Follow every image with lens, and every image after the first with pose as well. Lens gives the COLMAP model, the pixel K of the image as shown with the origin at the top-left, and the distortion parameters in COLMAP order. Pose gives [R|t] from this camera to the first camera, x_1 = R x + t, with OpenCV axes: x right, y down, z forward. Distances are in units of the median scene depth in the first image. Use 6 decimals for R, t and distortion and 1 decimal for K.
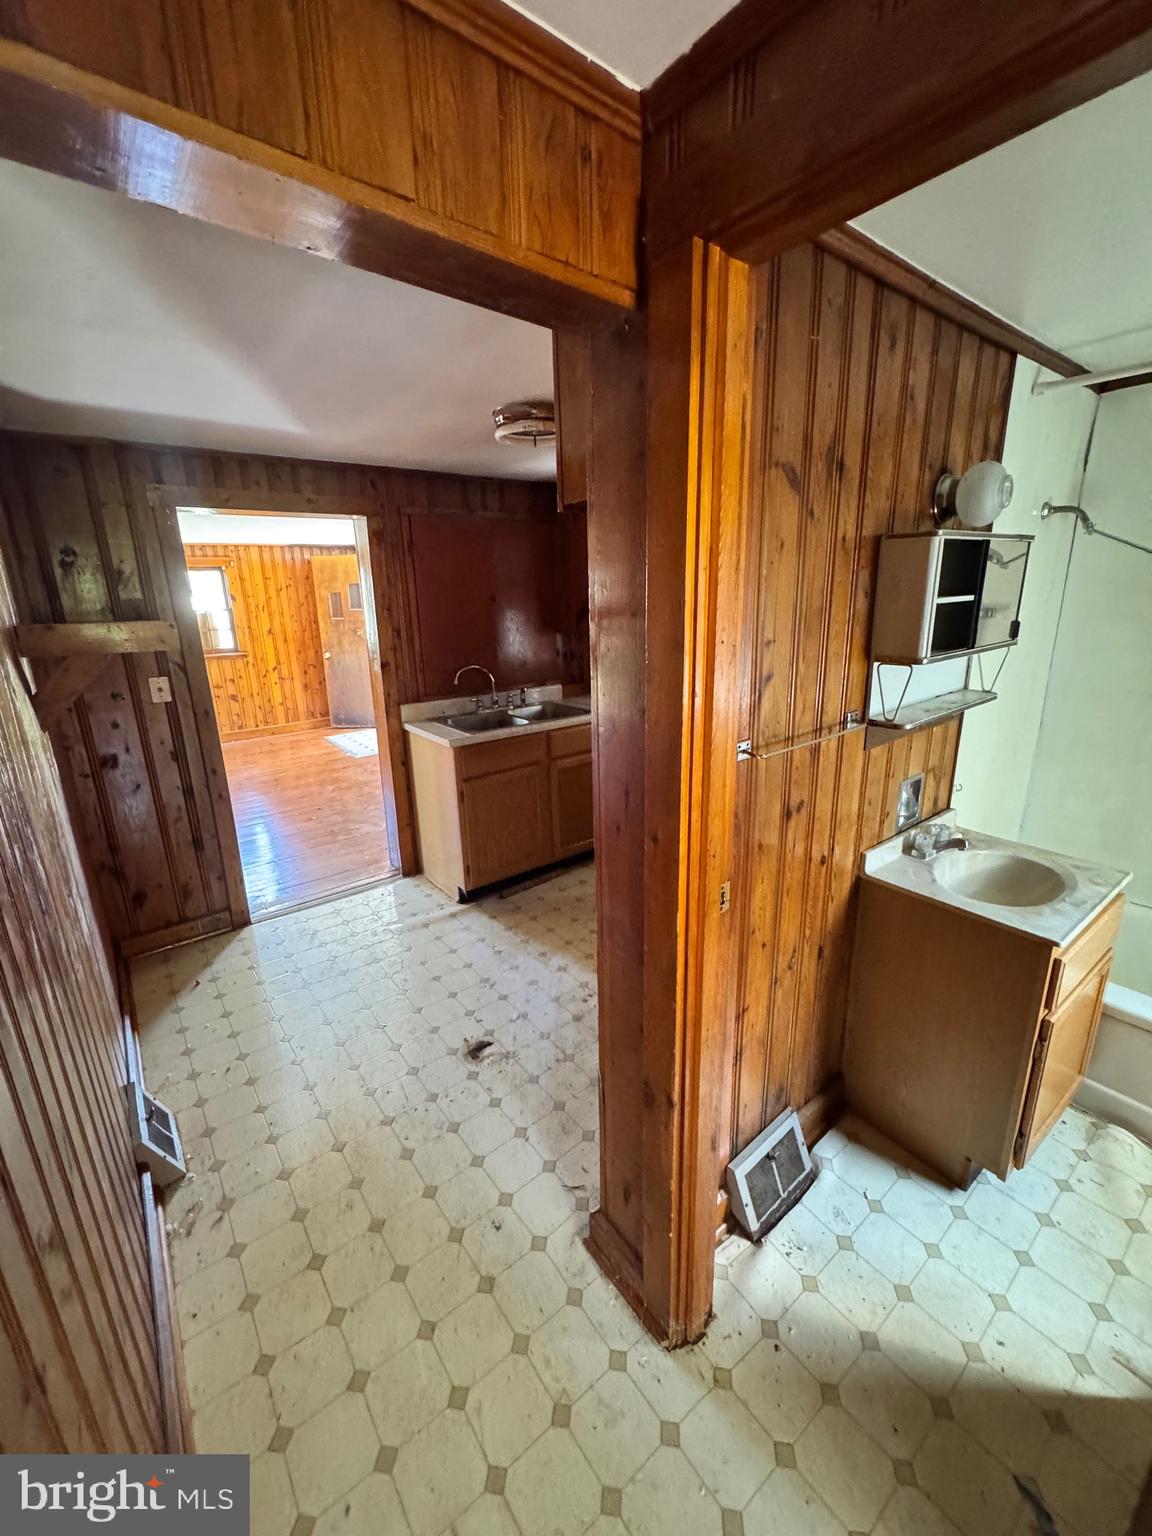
lens RADIAL K [[616.4, 0, 580.2], [0, 616.4, 768.8], [0, 0, 1]] dist [-0.001110, -0.000397]
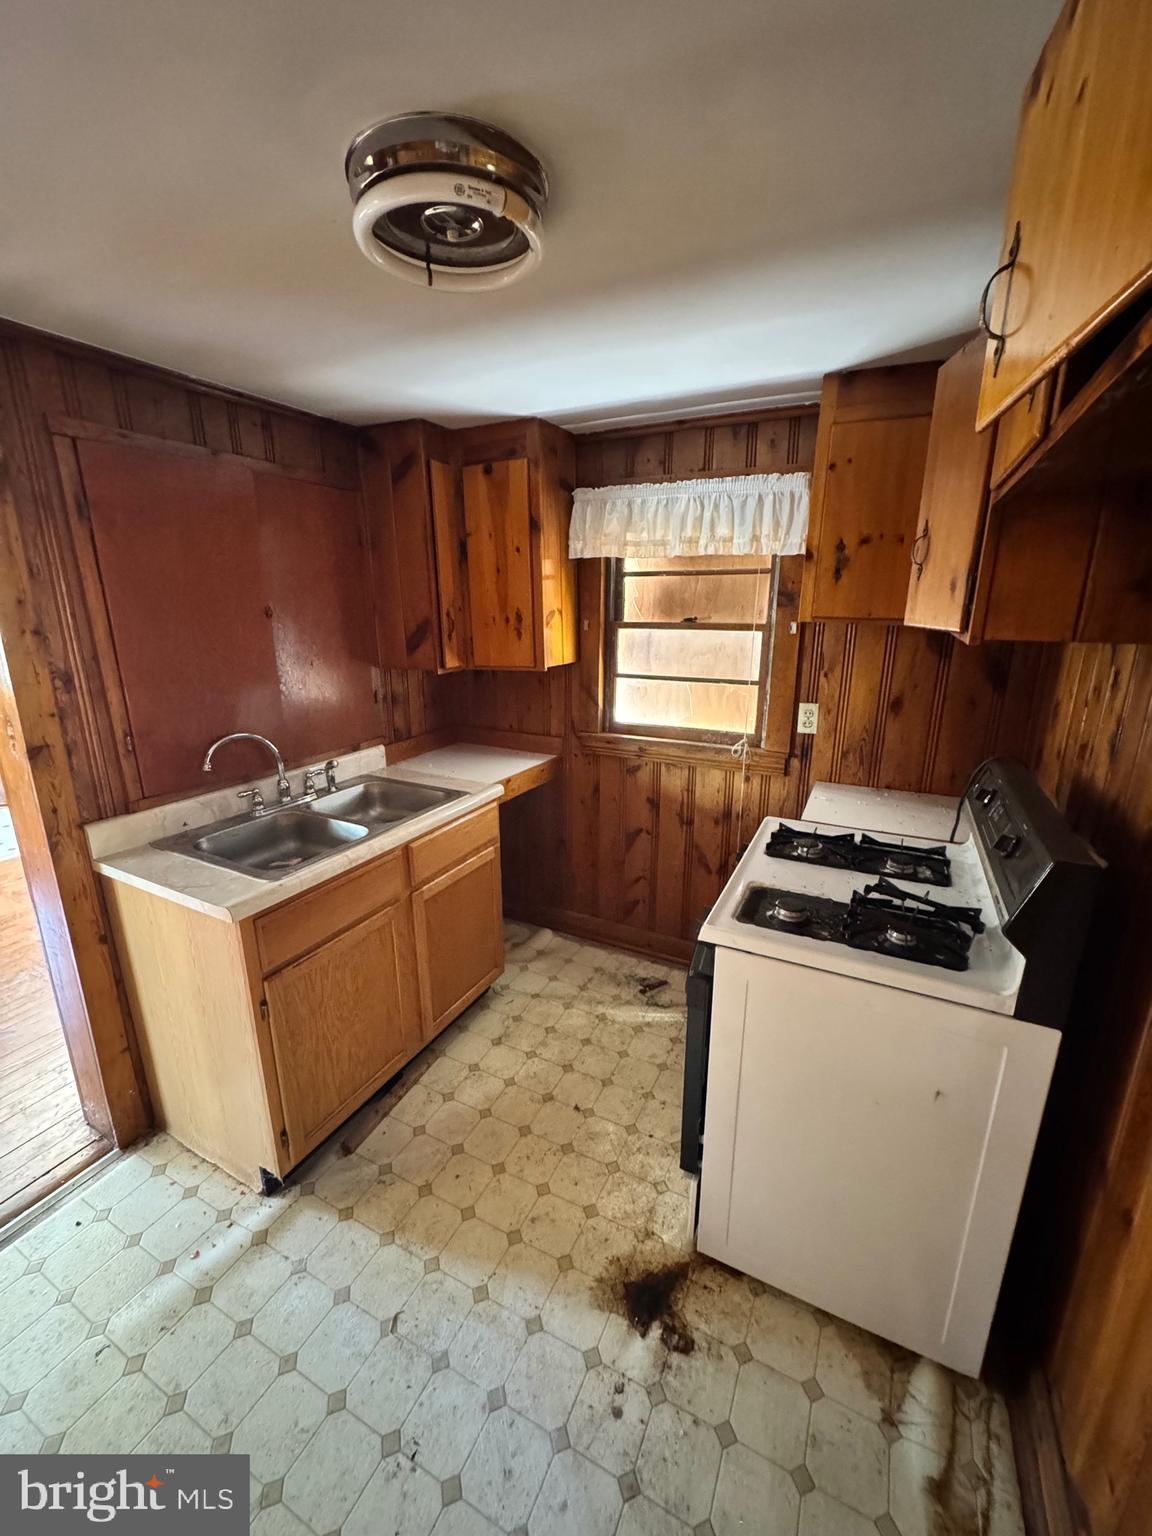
lens RADIAL K [[610.5, 0, 584.4], [0, 610.5, 768.3], [0, 0, 1]] dist [-0.001053, -0.000097]
pose [[0.903318, -0.085213, 0.420422, -0.147857], [0.091398, 0.995799, 0.005455, -0.128149], [-0.419121, 0.033499, 0.907312, 0.434835]]
